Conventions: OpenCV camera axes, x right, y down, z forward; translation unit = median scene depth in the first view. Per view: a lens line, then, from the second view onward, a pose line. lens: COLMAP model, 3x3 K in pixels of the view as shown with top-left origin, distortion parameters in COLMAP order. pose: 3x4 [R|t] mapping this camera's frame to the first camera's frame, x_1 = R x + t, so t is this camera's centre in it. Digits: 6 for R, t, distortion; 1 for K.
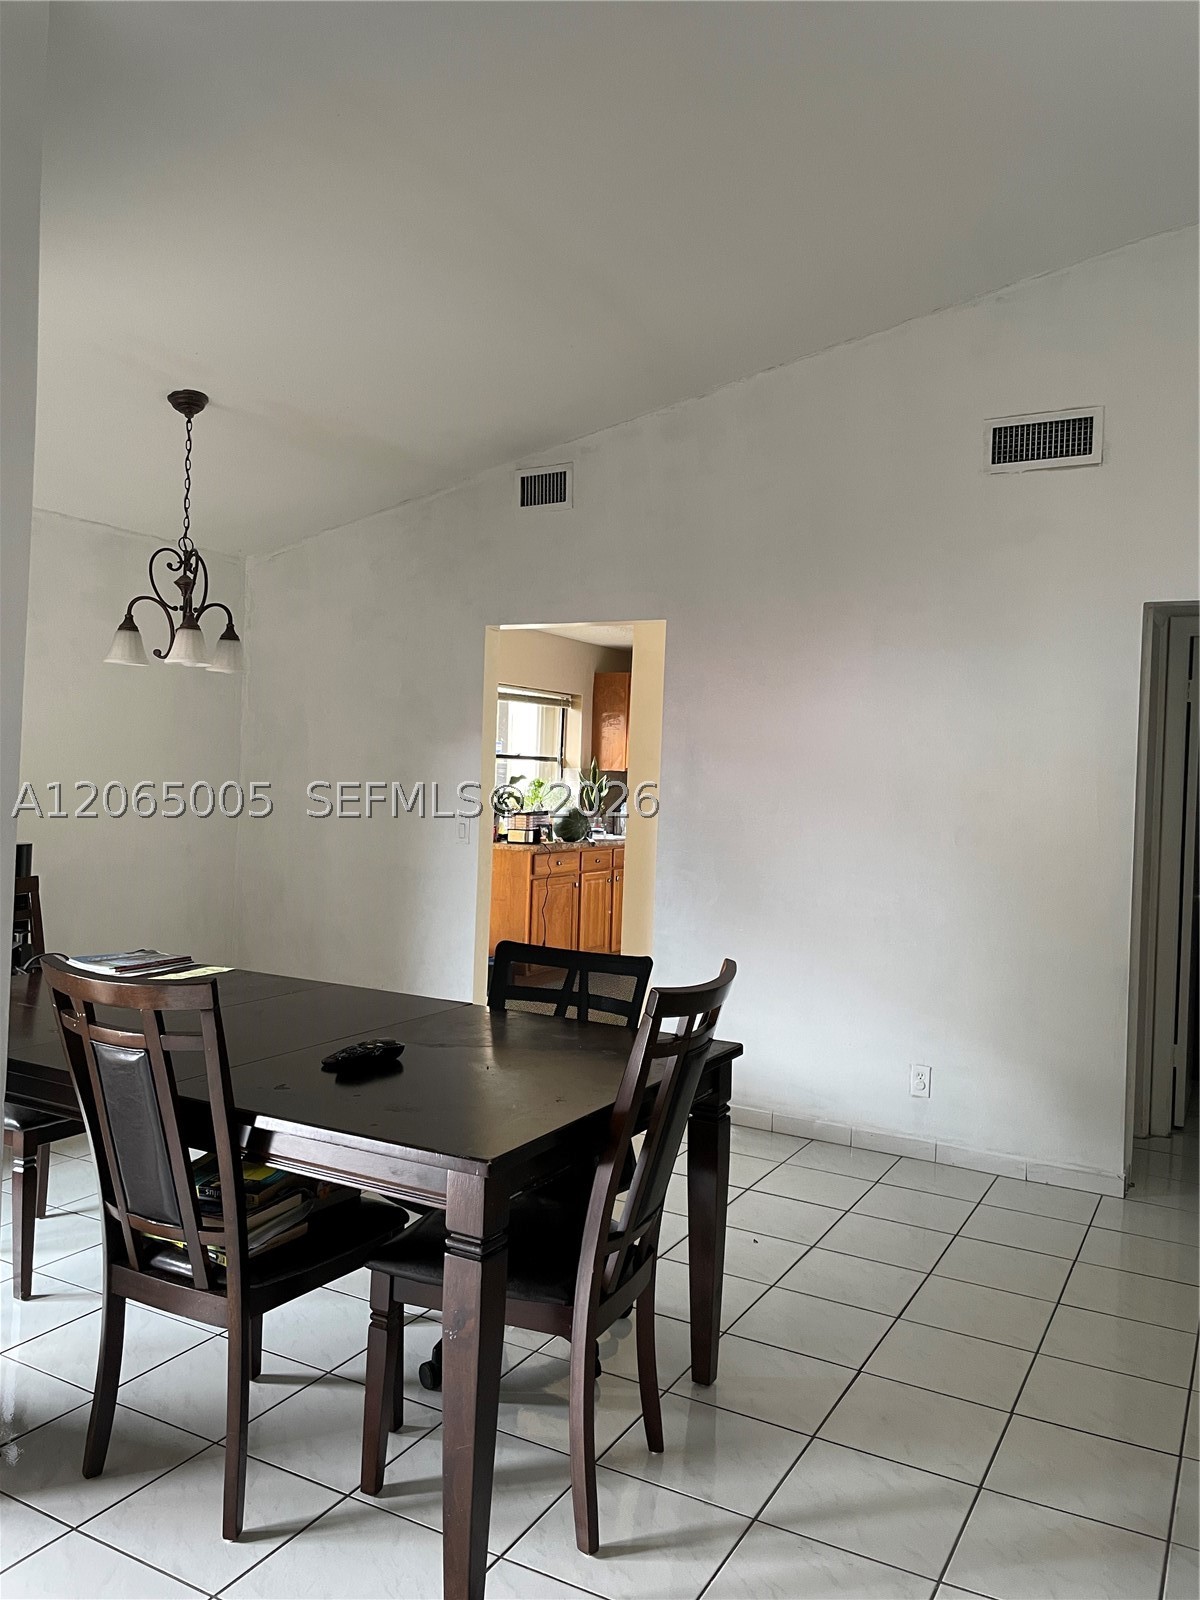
lens RADIAL K [[1211.0, 0, 600.0], [0, 1211.0, 800.0], [0, 0, 1]] dist [0.100064, -0.128498]
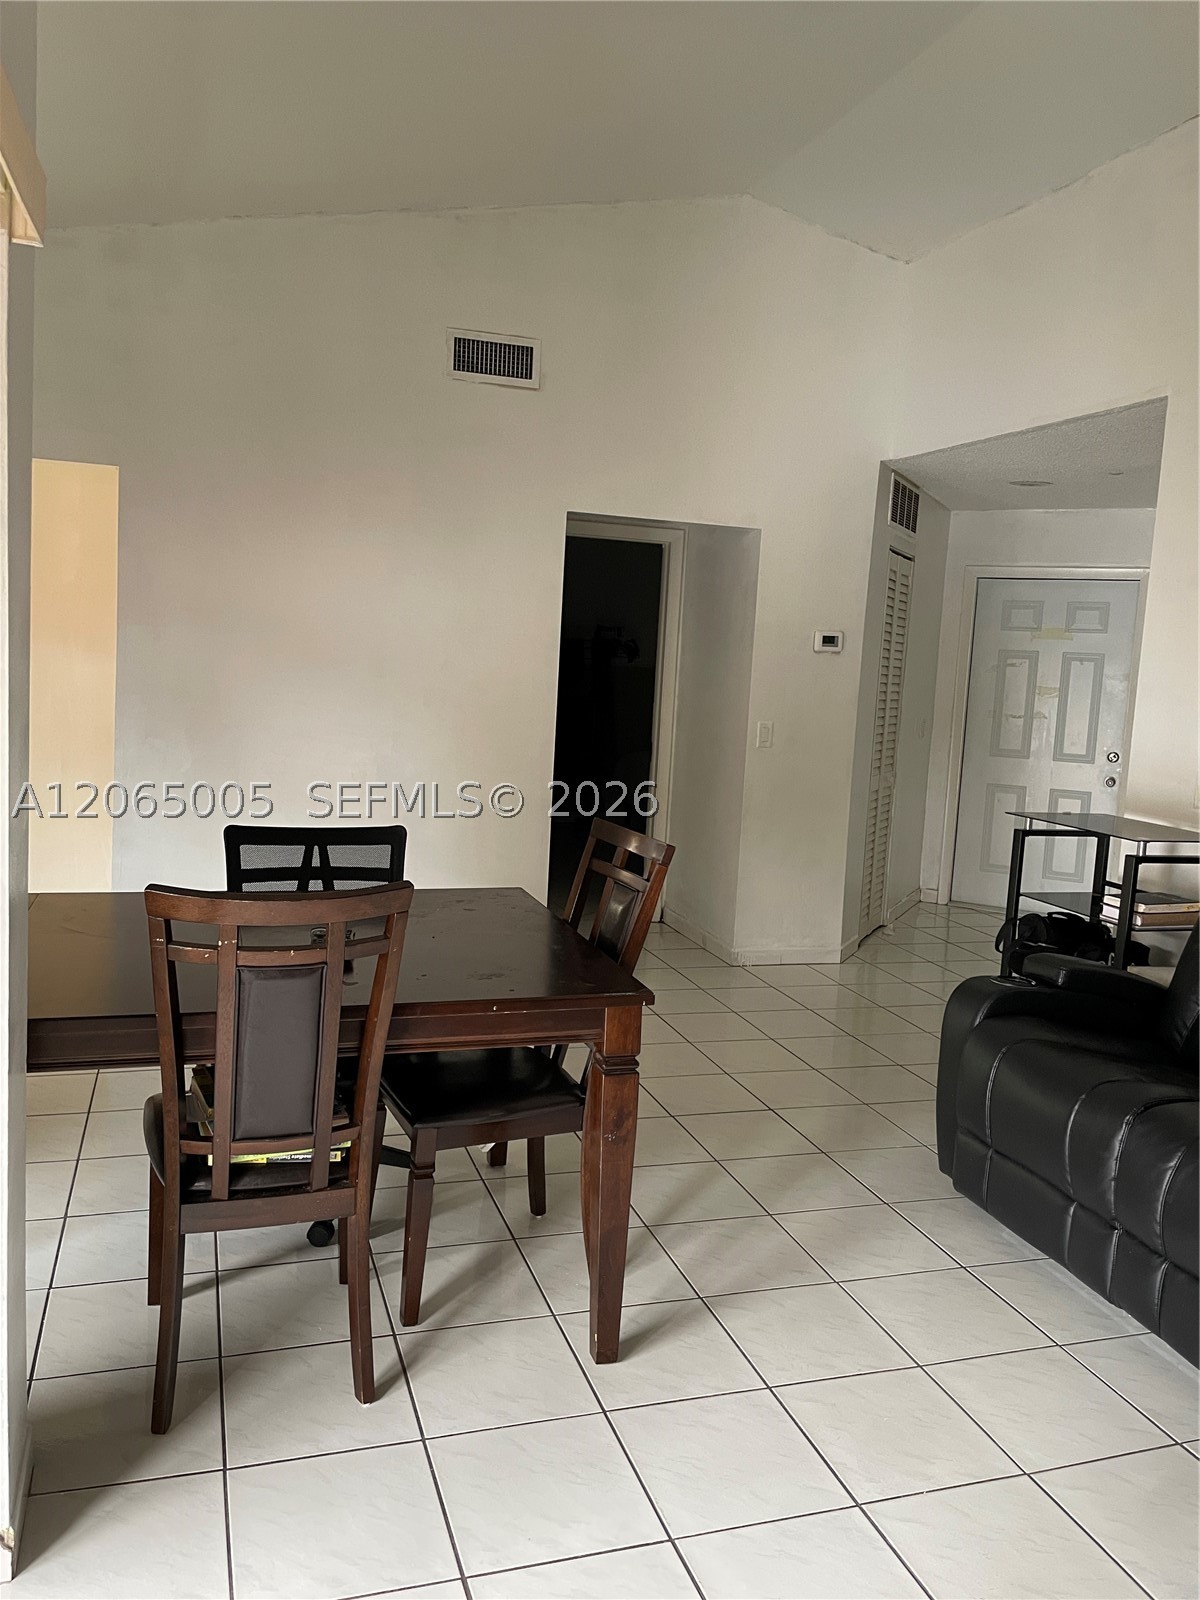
lens RADIAL K [[1211.0, 0, 600.0], [0, 1211.0, 800.0], [0, 0, 1]] dist [0.100064, -0.128498]
pose [[0.688290, -0.082138, 0.720771, -0.458803], [-0.010007, 0.992400, 0.122648, -0.020208], [-0.725367, -0.091630, 0.682237, 0.097498]]
